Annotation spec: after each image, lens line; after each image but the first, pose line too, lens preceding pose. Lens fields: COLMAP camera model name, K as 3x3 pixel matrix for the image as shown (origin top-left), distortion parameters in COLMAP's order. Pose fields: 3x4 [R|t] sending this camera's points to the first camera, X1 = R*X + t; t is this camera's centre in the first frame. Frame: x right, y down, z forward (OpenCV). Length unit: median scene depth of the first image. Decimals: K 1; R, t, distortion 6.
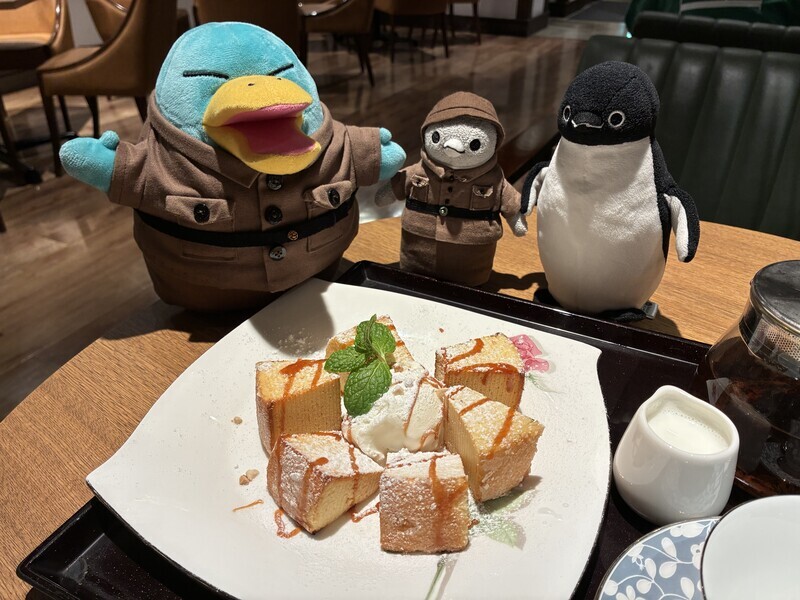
lens RADIAL K [[626.4, 0, 400.0], [0, 626.4, 300.0], [0, 0, 1]] dist [0.048697, -0.094129]
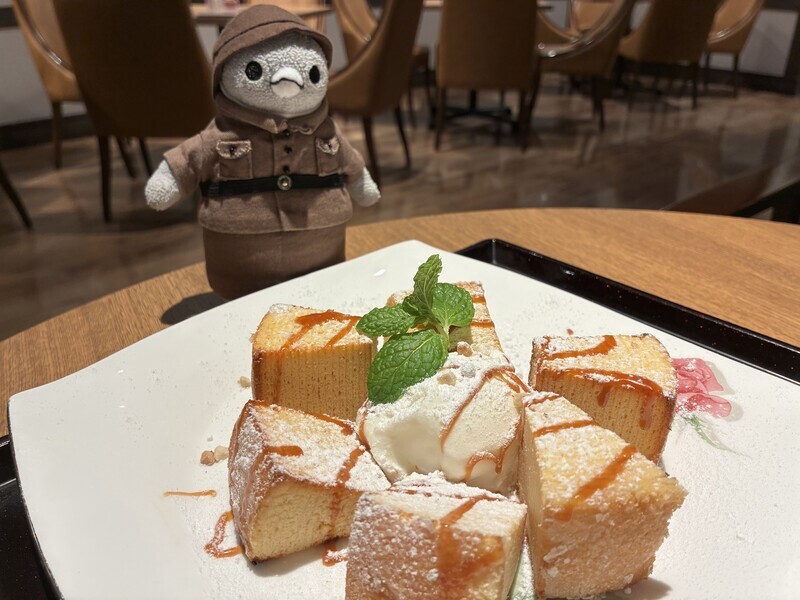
lens RADIAL K [[626.4, 0, 400.0], [0, 626.4, 300.0], [0, 0, 1]] dist [0.048697, -0.094129]
pose [[0.933593, 0.162469, -0.319386, 0.140043], [-0.187980, 0.980873, -0.050519, 0.109622], [0.305069, 0.107202, 0.946277, 0.386730]]
